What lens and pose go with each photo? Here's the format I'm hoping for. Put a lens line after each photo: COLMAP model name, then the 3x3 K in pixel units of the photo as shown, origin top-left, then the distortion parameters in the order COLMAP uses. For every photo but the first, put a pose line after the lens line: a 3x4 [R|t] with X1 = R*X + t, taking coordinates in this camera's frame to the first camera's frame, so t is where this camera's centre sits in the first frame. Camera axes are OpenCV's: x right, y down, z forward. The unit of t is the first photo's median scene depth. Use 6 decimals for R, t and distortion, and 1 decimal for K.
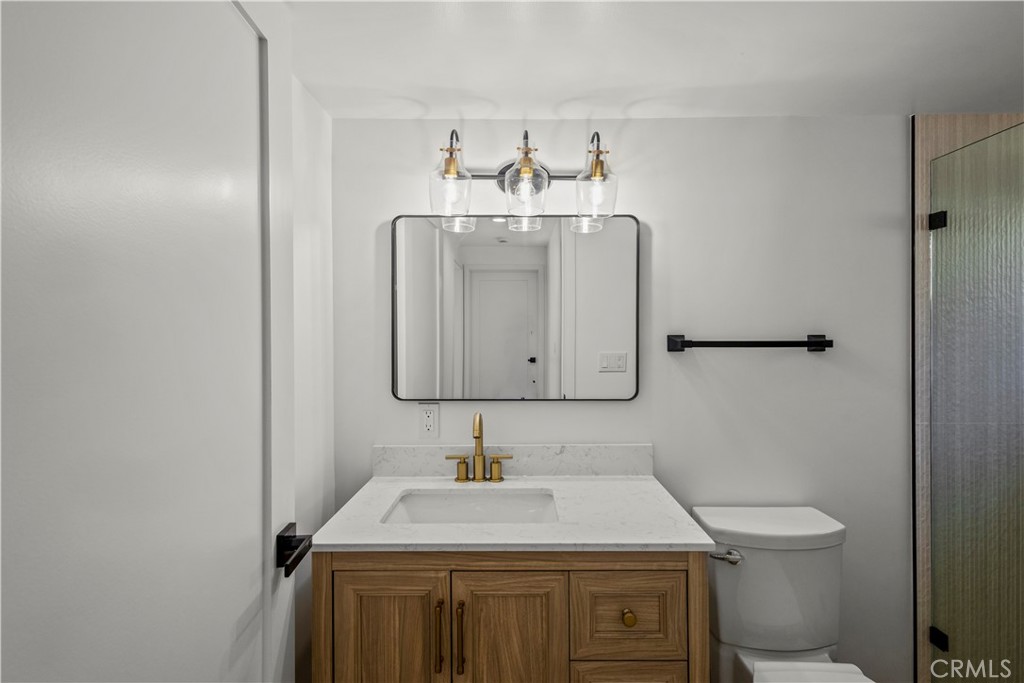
lens RADIAL K [[477.3, 0, 512.9], [0, 477.3, 332.8], [0, 0, 1]] dist [0.008923, -0.001054]
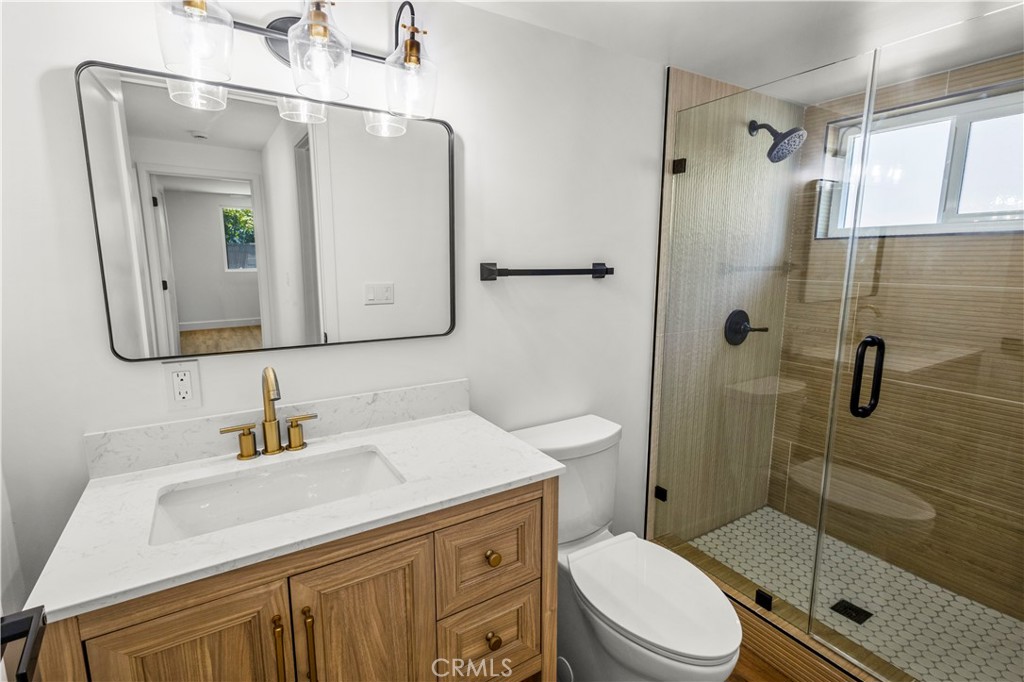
lens RADIAL K [[487.1, 0, 511.1], [0, 487.1, 342.3], [0, 0, 1]] dist [0.008495, -0.000489]
pose [[0.843931, -0.084971, 0.529680, -0.161875], [-0.002732, 0.986682, 0.162636, 0.002552], [-0.536445, -0.138701, 0.832459, 0.167424]]
